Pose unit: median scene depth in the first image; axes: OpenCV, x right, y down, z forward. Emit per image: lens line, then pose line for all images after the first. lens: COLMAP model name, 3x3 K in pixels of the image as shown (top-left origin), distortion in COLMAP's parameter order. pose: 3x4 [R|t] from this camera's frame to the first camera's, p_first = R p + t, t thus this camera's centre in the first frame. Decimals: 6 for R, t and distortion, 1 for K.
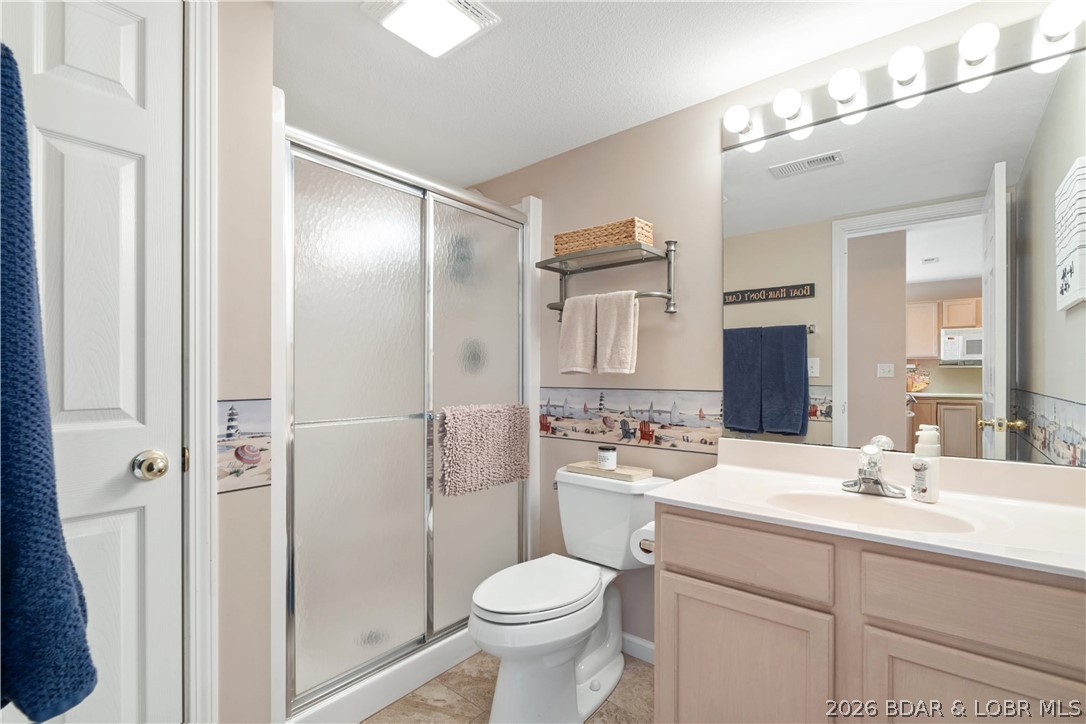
lens RADIAL K [[485.5, 0, 557.8], [0, 485.5, 398.0], [0, 0, 1]] dist [-0.007445, 0.001101]
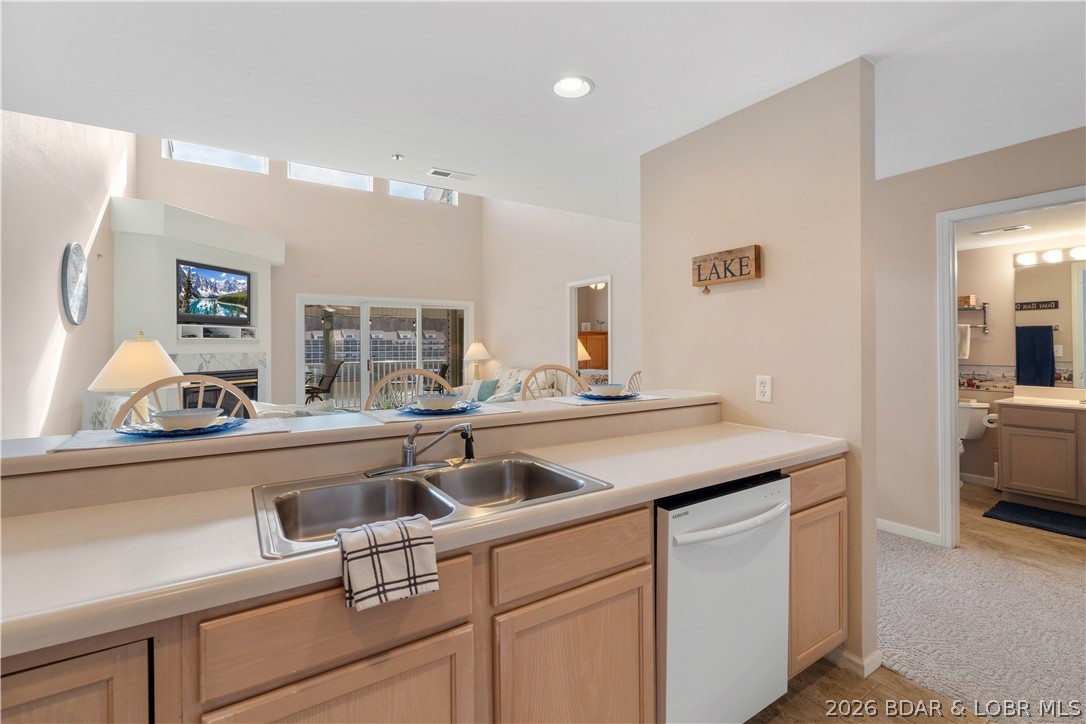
lens RADIAL K [[485.5, 0, 548.3], [0, 485.5, 355.6], [0, 0, 1]] dist [-0.007445, 0.001101]
pose [[0.952334, -0.001256, -0.305055, -1.021717], [-0.005608, 0.999750, -0.021625, -0.001694], [0.305006, 0.022305, 0.952089, -1.787140]]
